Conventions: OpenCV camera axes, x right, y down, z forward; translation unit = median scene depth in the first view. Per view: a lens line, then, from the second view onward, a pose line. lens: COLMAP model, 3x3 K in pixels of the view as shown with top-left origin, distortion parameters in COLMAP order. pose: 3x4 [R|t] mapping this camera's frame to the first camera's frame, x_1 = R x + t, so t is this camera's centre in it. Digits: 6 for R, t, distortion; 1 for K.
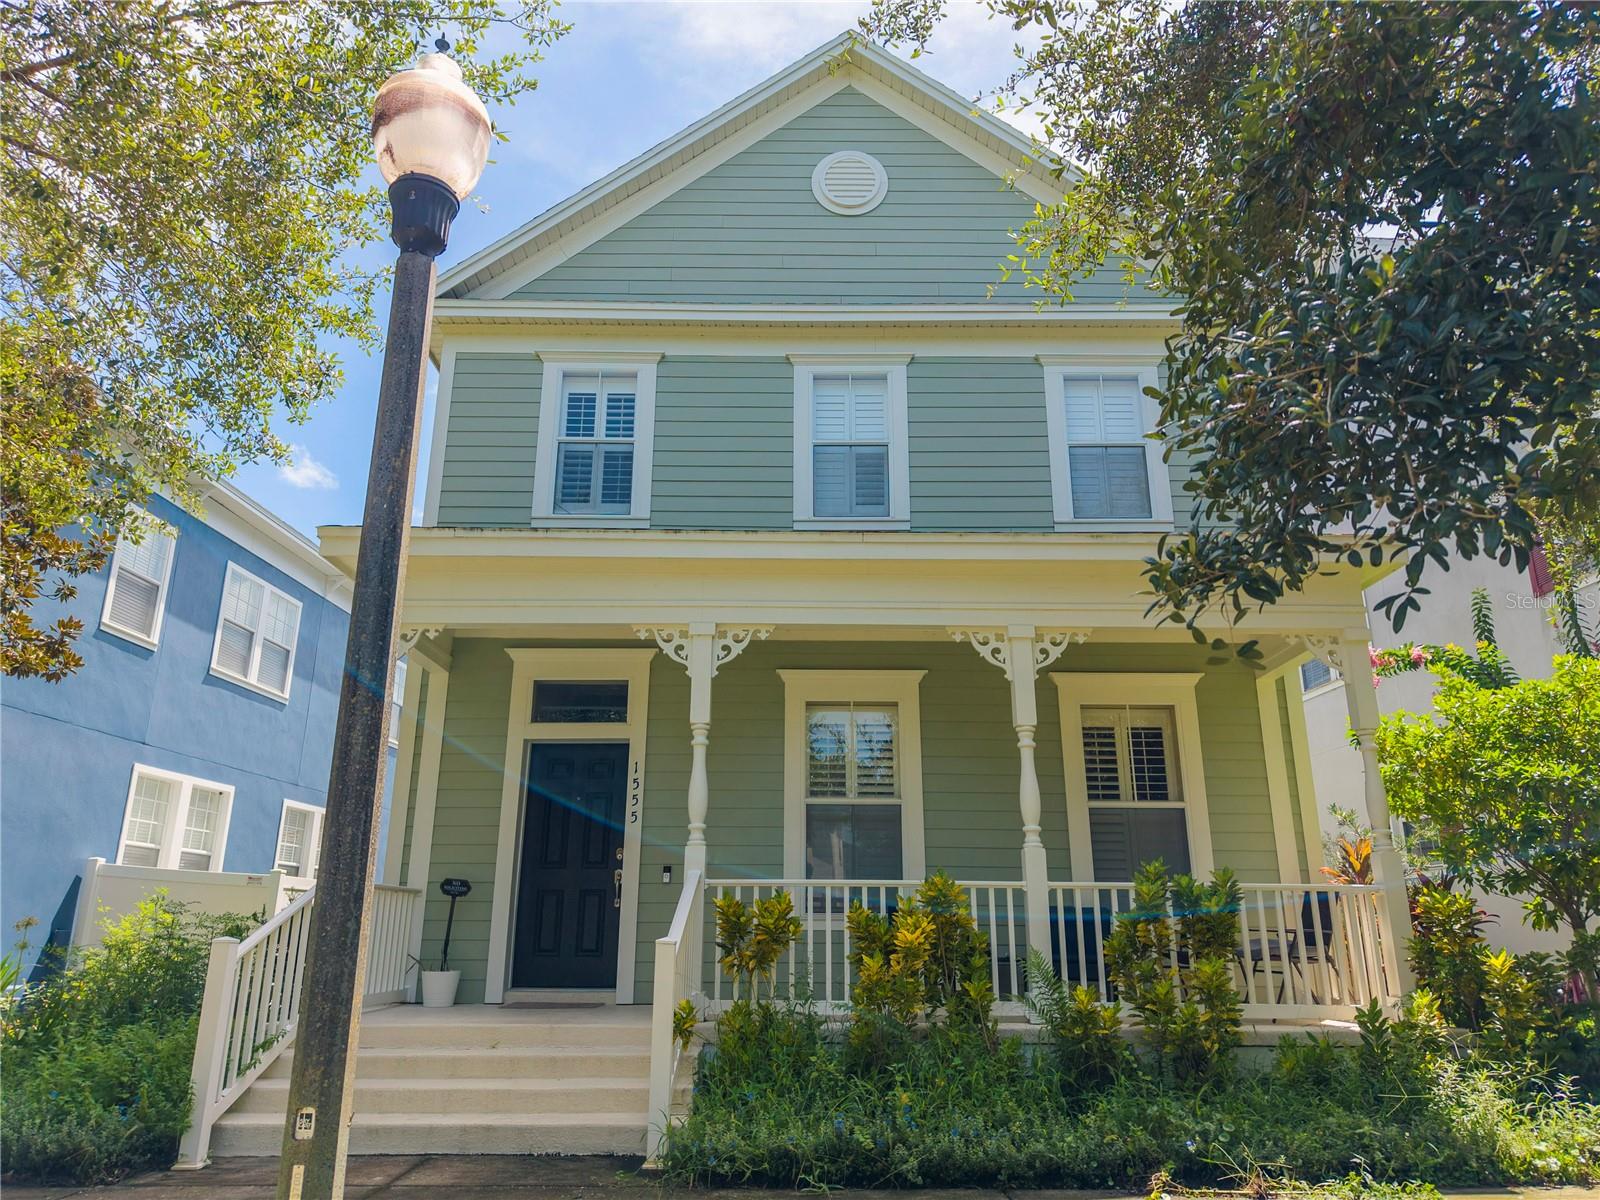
lens RADIAL K [[1029.0, 0, 831.2], [0, 1029.0, 612.7], [0, 0, 1]] dist [0.016673, -0.016066]
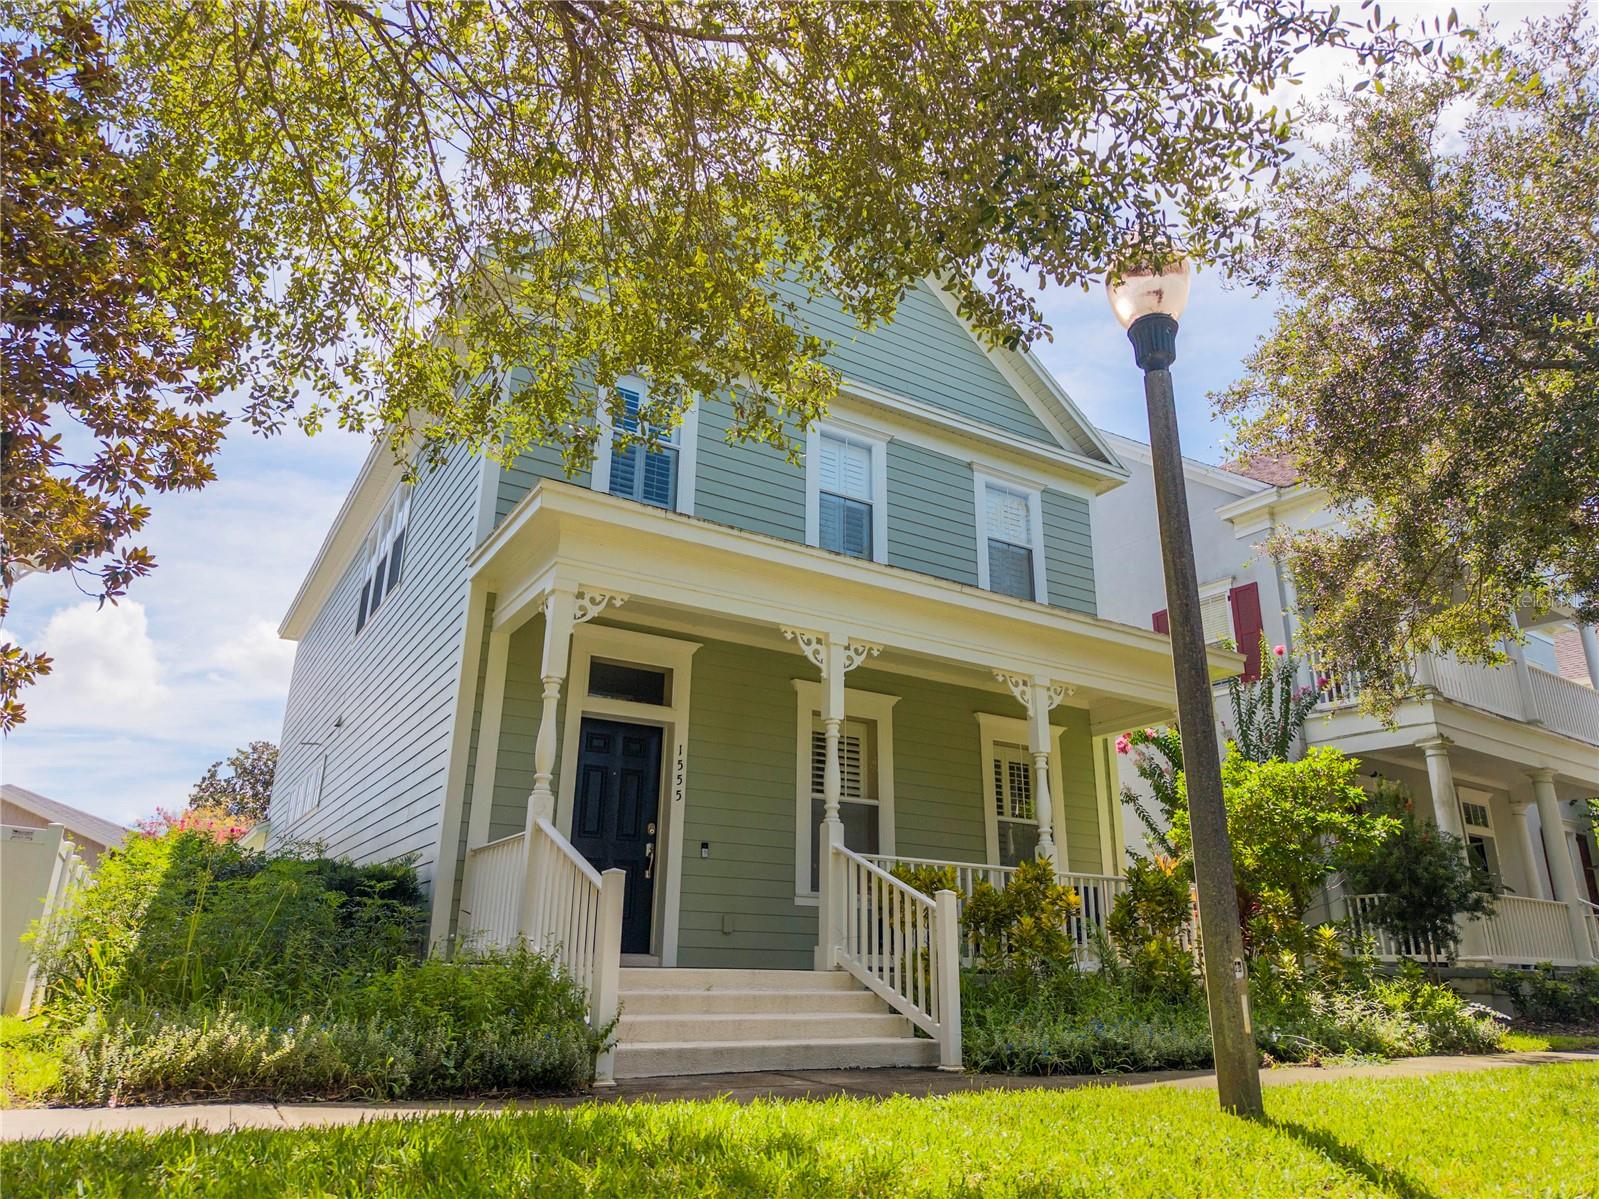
lens RADIAL K [[1028.3, 0, 808.0], [0, 1028.3, 587.5], [0, 0, 1]] dist [0.016673, -0.016066]
pose [[0.860380, 0.188165, 0.473645, -0.717456], [-0.160613, 0.982100, -0.098403, 0.077902], [-0.483683, 0.008590, 0.875201, -0.014129]]
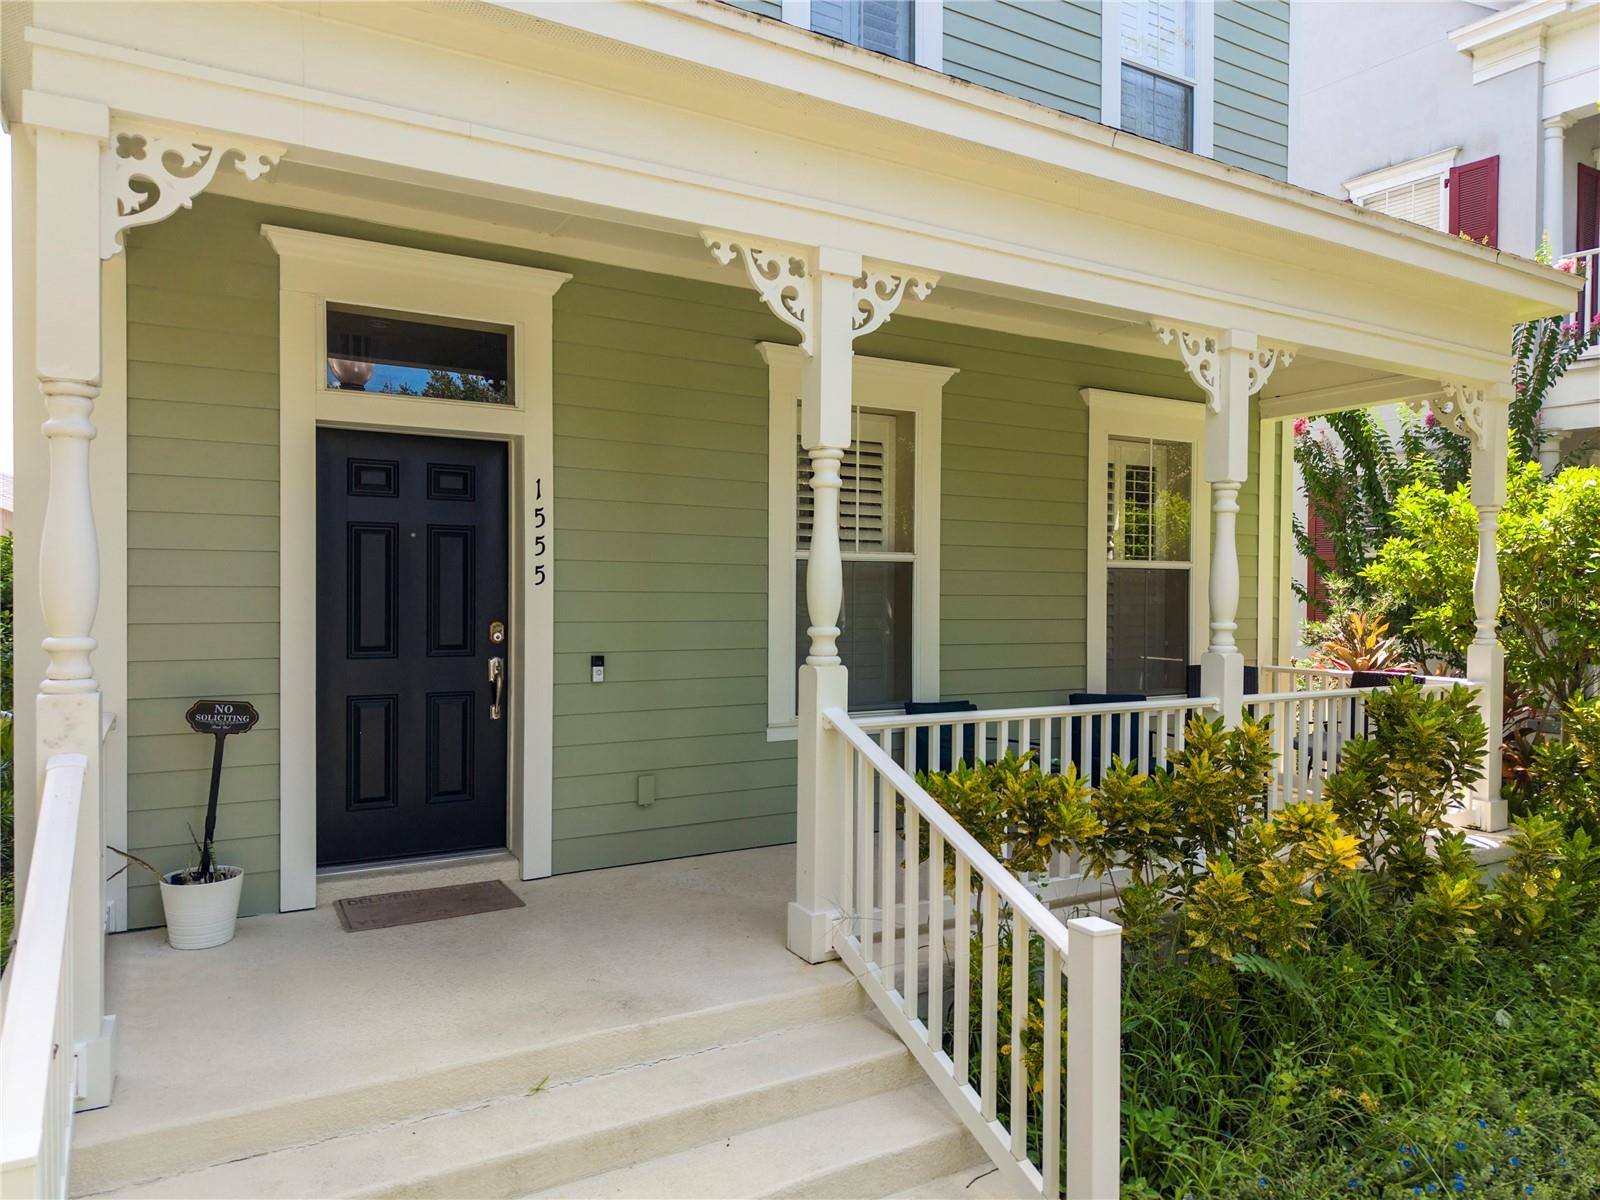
lens RADIAL K [[1029.0, 0, 788.0], [0, 1029.0, 601.4], [0, 0, 1]] dist [0.016673, -0.016066]
pose [[0.879050, 0.001289, 0.476728, -0.392828], [-0.148664, 0.950872, 0.271555, 0.040662], [-0.452957, -0.309582, 0.836056, 0.518636]]
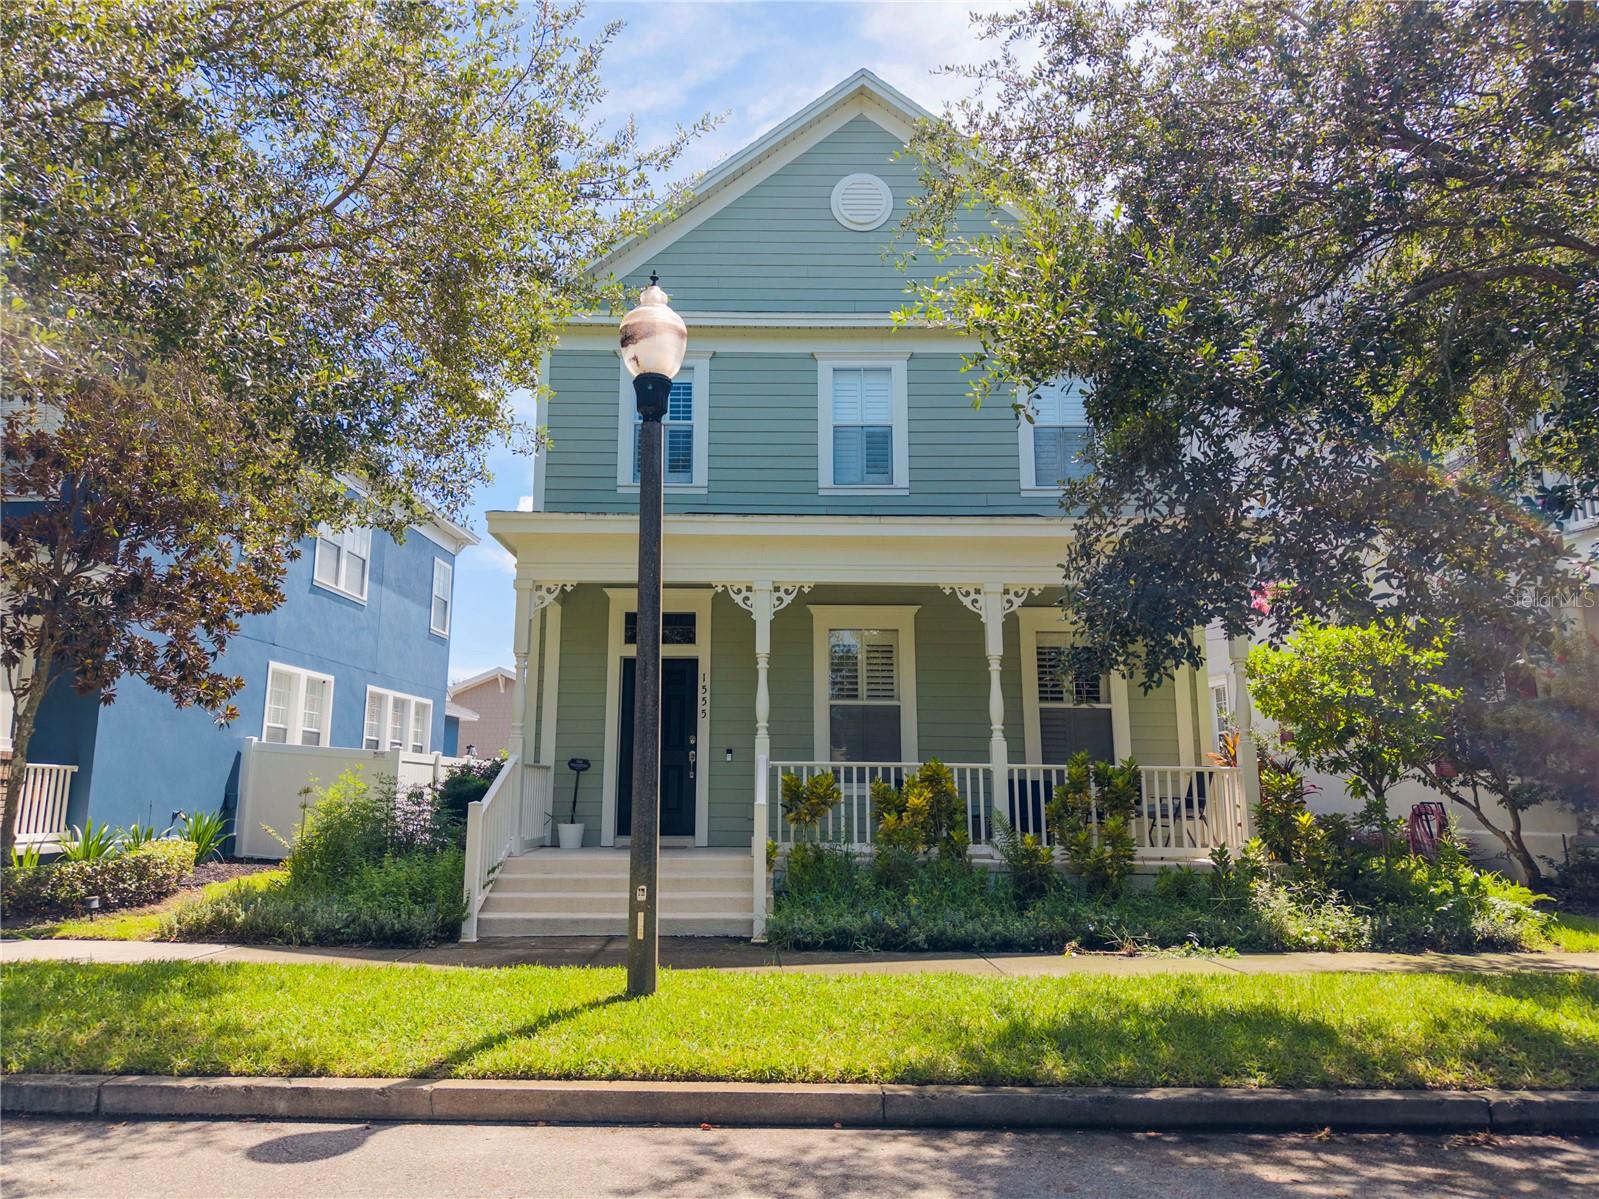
lens RADIAL K [[1028.3, 0, 797.5], [0, 1028.3, 598.9], [0, 0, 1]] dist [0.016673, -0.016066]
pose [[0.999995, 0.002886, 0.000879, -0.079828], [-0.002968, 0.993322, 0.115333, -0.124628], [-0.000540, -0.115336, 0.993326, -0.373074]]
